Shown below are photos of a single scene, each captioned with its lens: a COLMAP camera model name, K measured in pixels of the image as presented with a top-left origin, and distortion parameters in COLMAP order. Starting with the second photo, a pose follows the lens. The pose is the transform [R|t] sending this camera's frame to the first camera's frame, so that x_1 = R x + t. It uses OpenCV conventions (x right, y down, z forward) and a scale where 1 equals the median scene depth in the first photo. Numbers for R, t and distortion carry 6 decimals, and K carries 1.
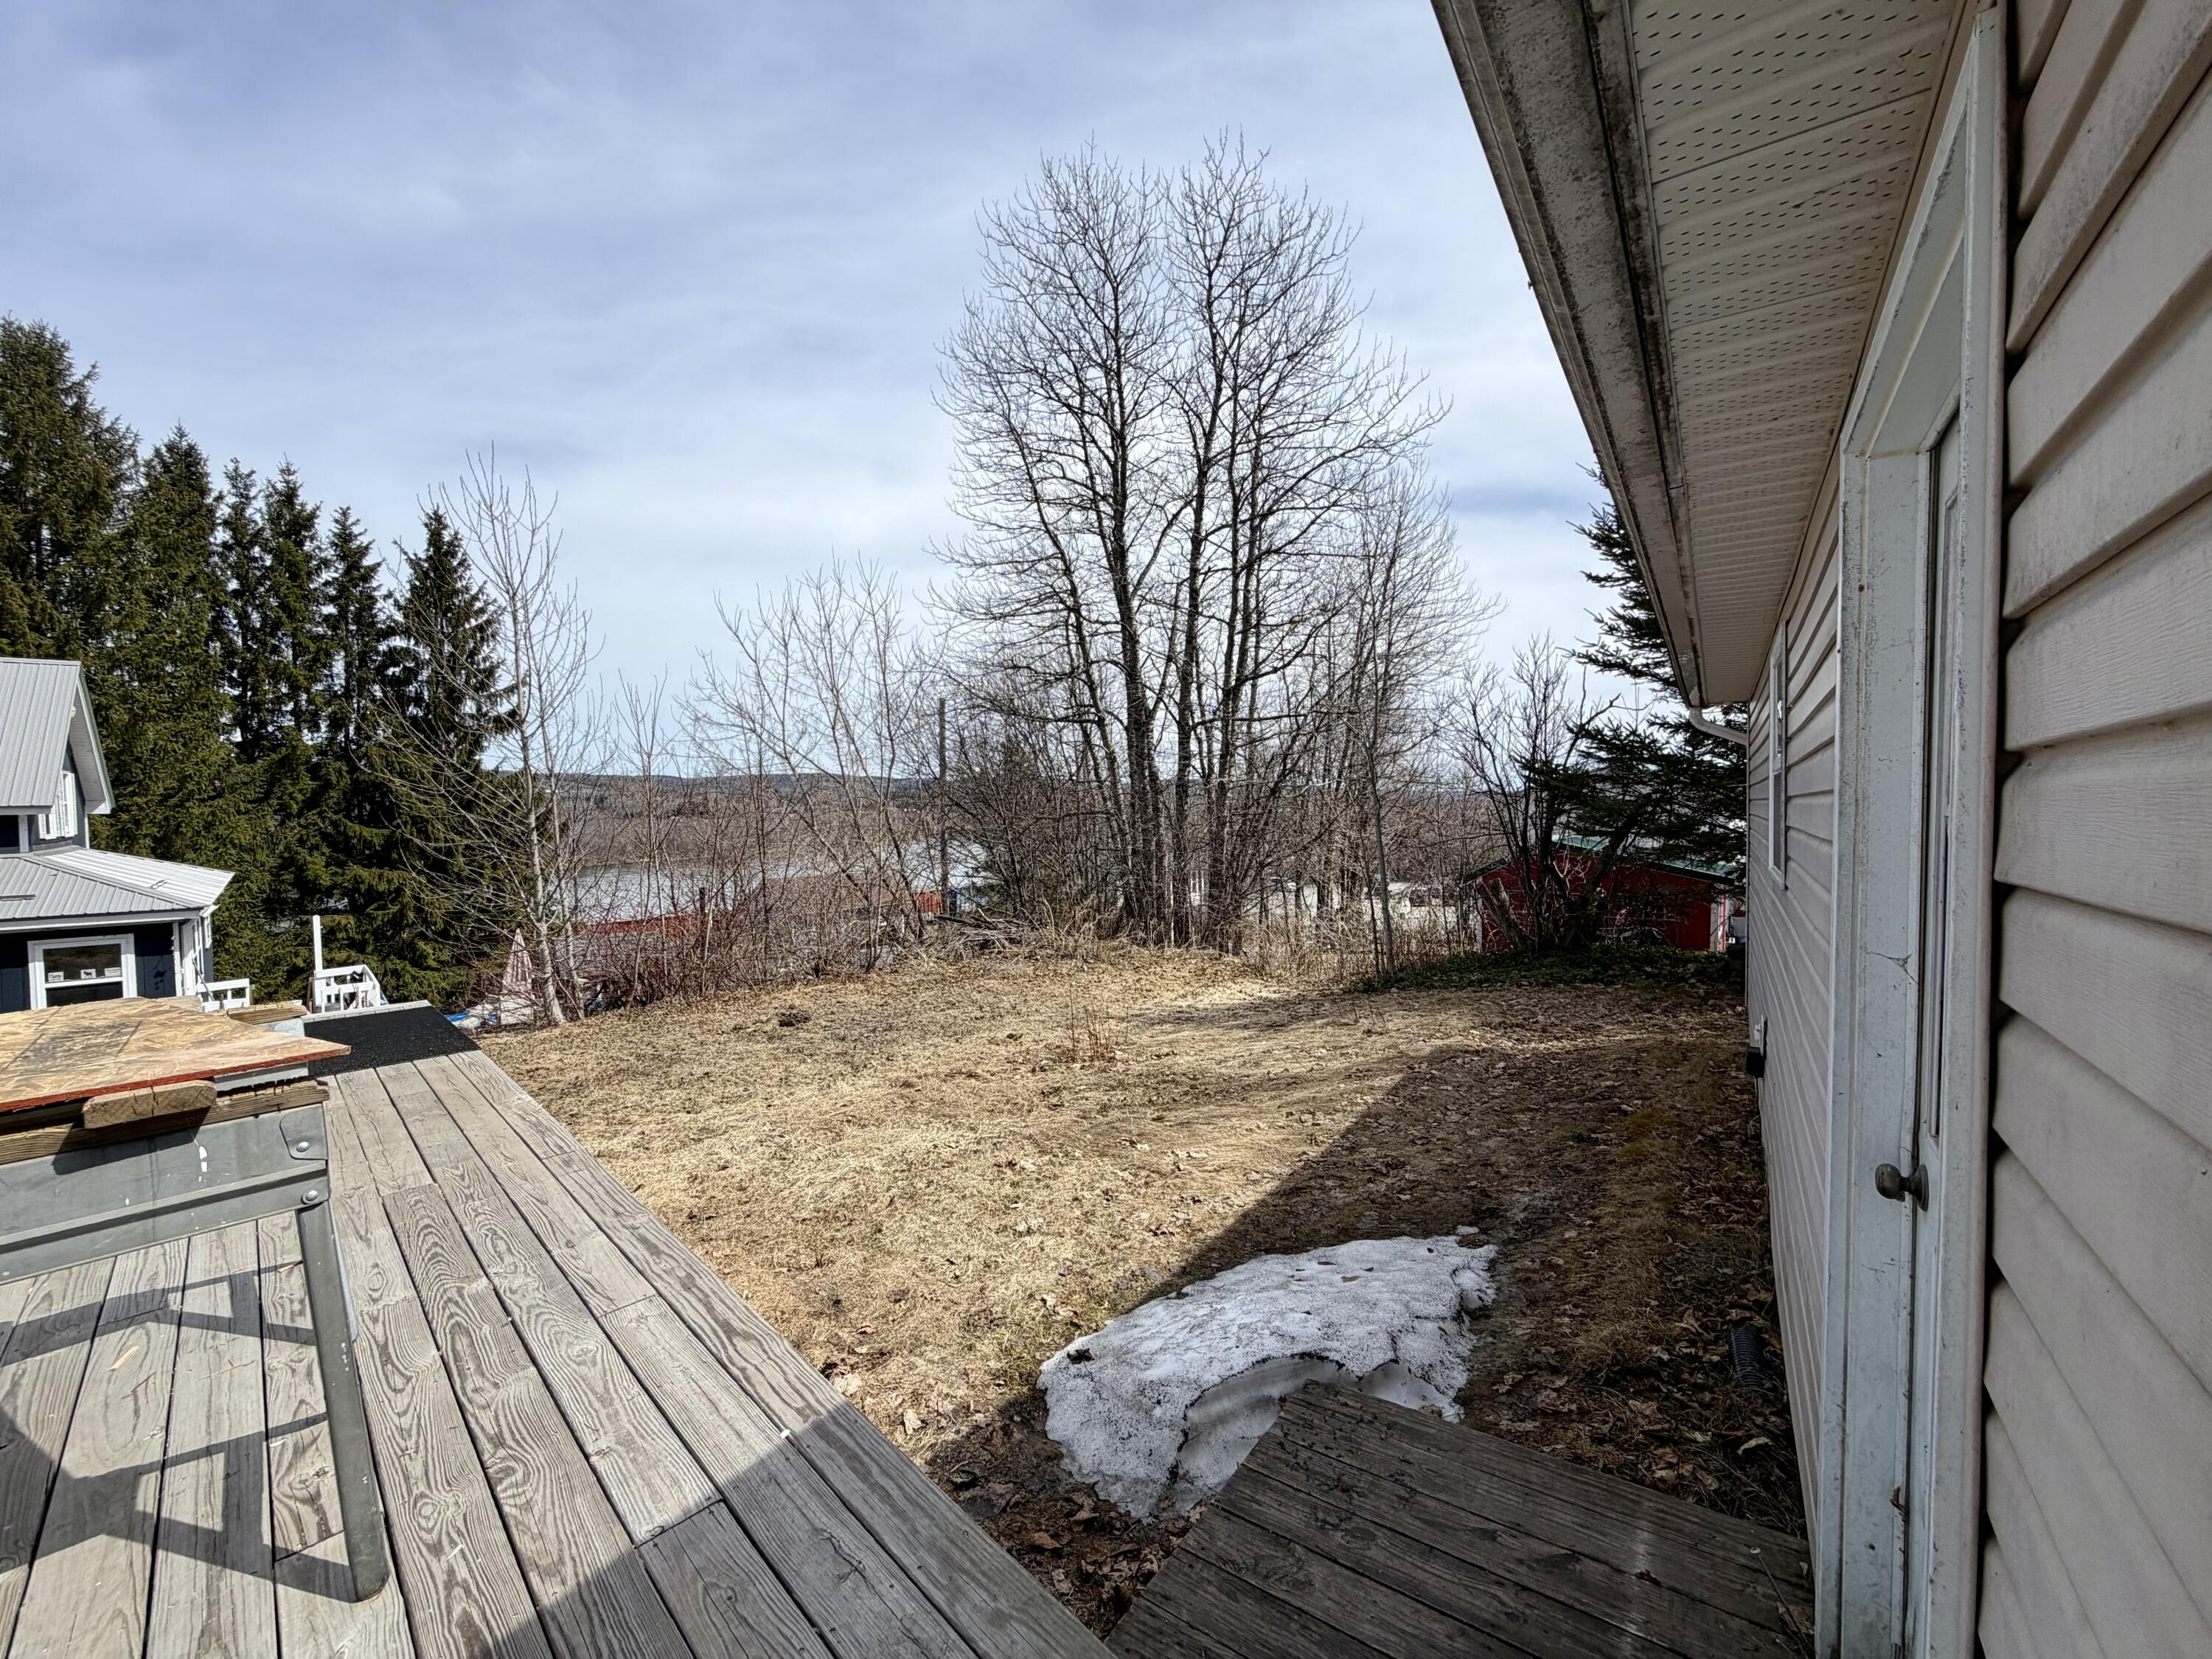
lens RADIAL K [[905.8, 0, 1167.9], [0, 905.8, 827.8], [0, 0, 1]] dist [-0.002054, 0.000119]
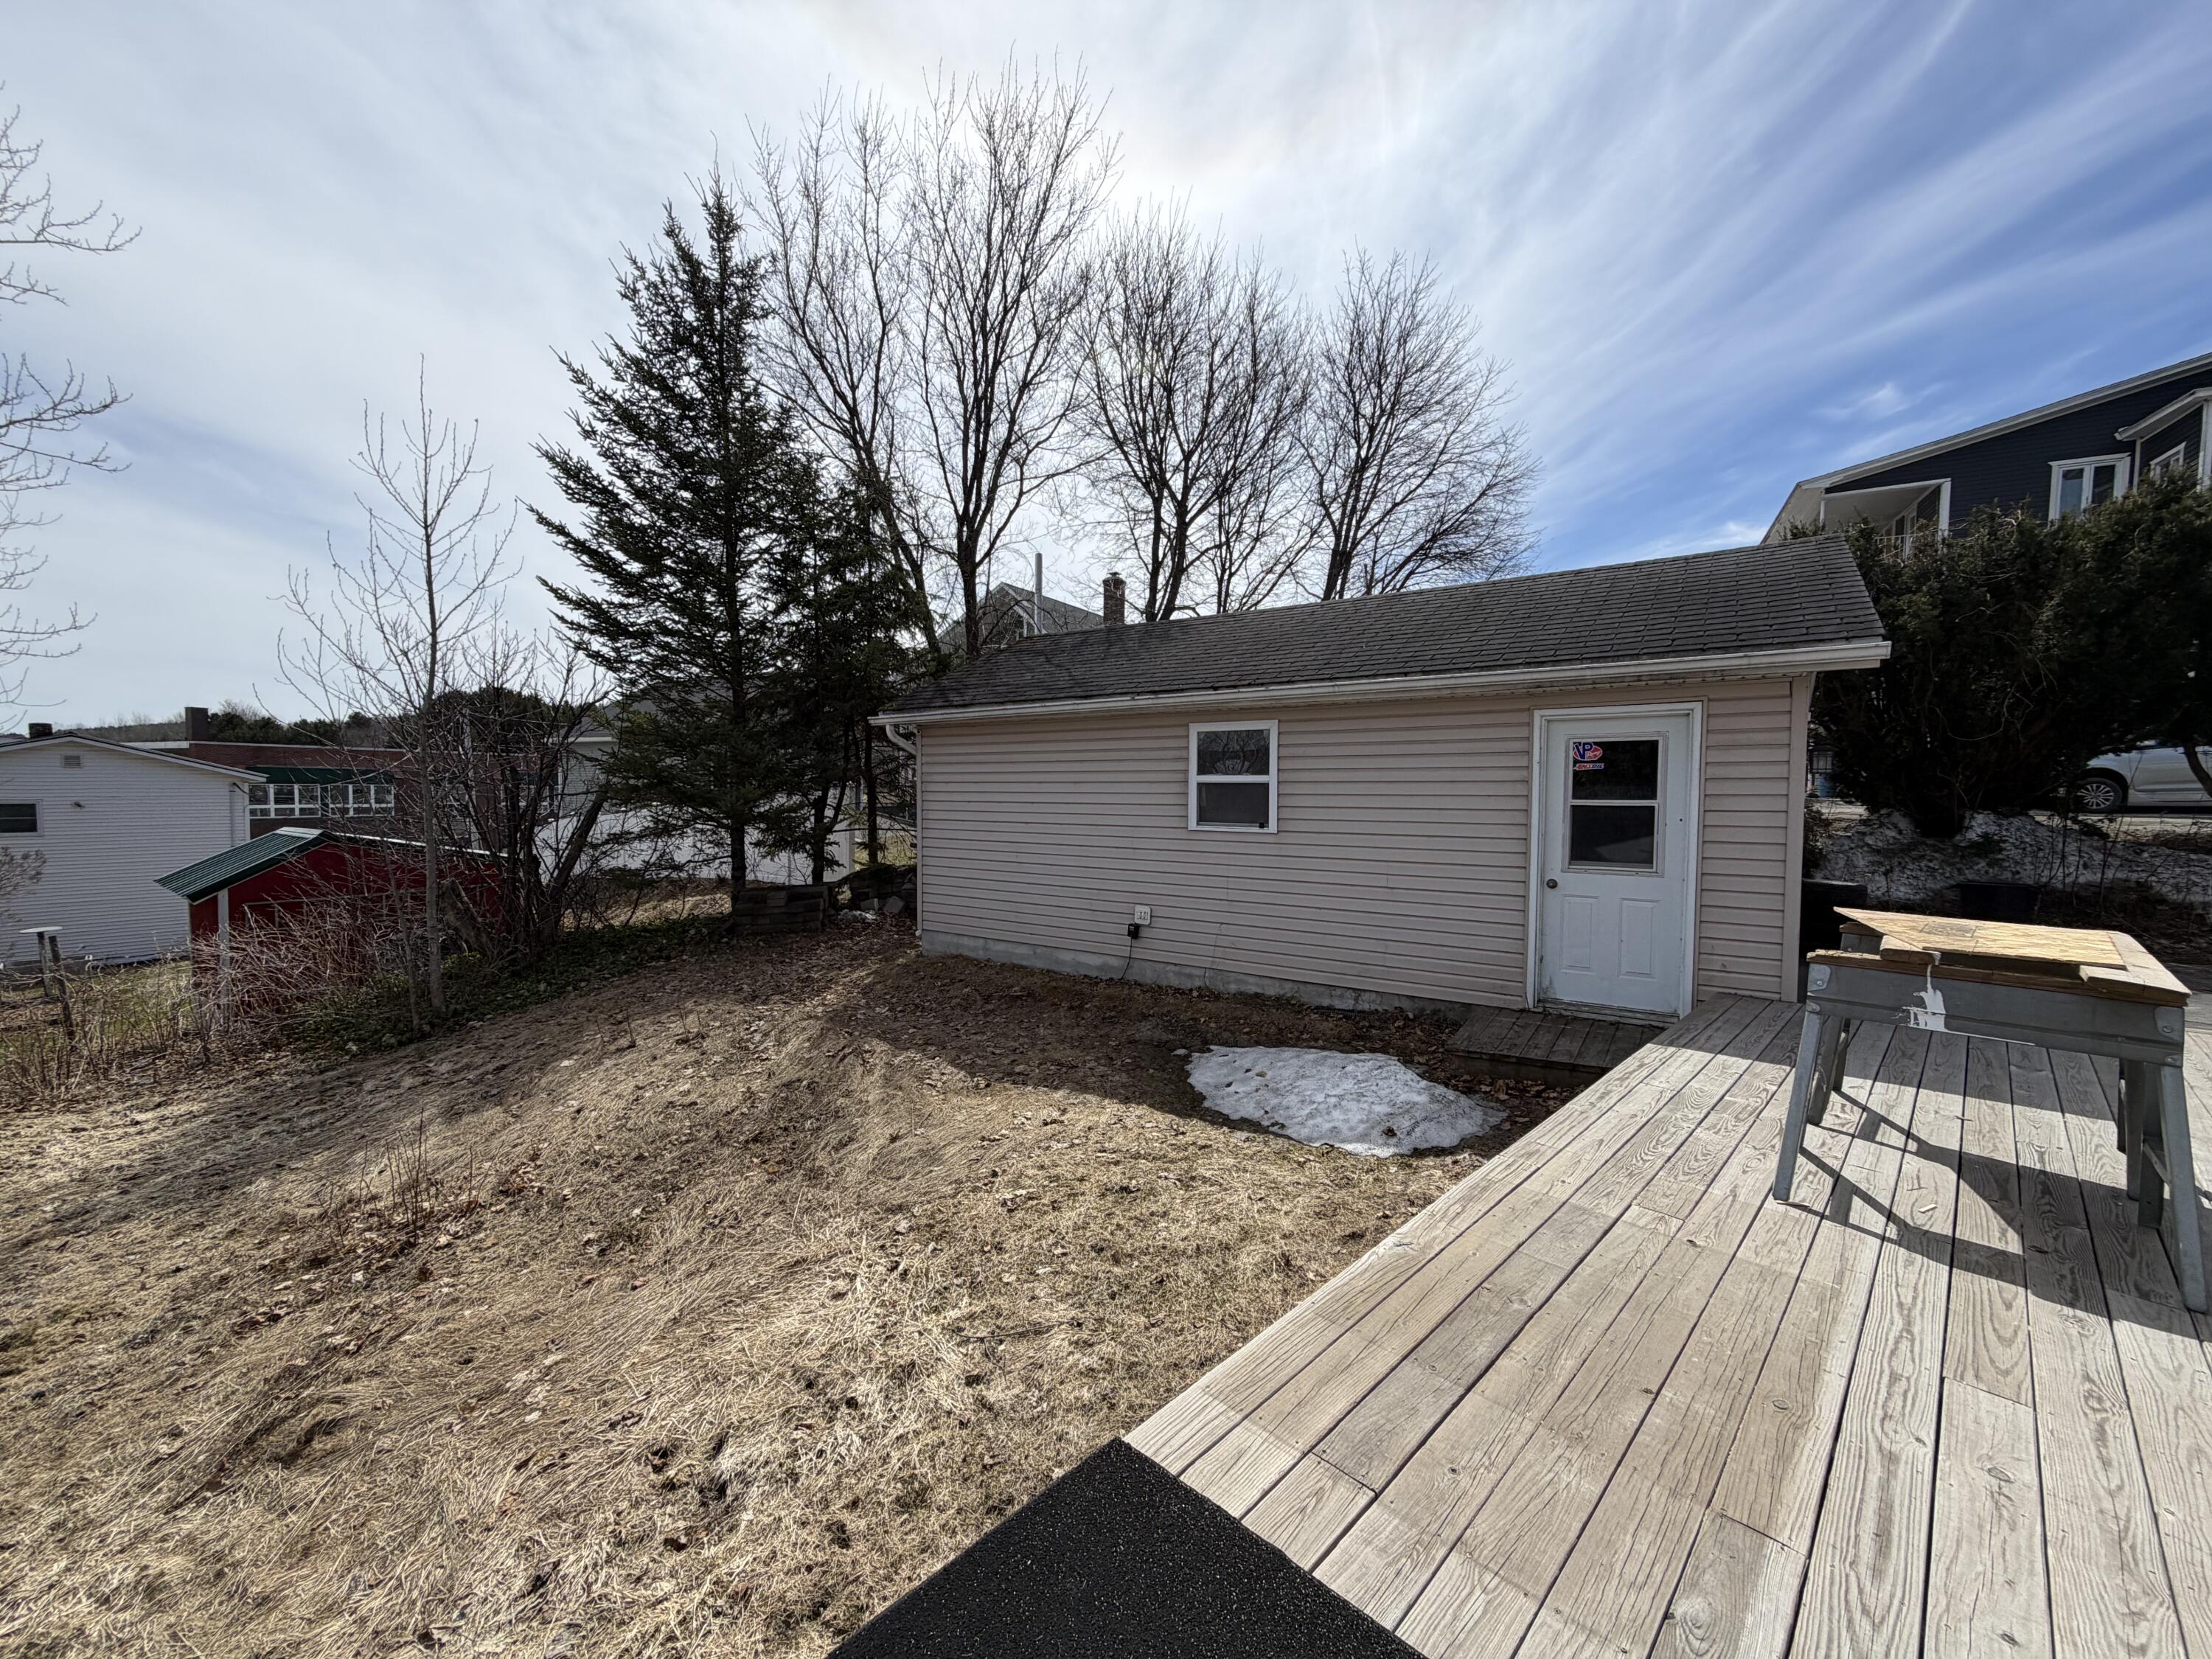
lens RADIAL K [[905.8, 0, 1092.8], [0, 905.8, 838.9], [0, 0, 1]] dist [-0.002054, 0.000119]
pose [[0.005988, -0.051583, 0.998651, -2.284373], [0.016894, 0.998531, 0.051476, -0.041391], [-0.999839, 0.016563, 0.006851, 2.051073]]
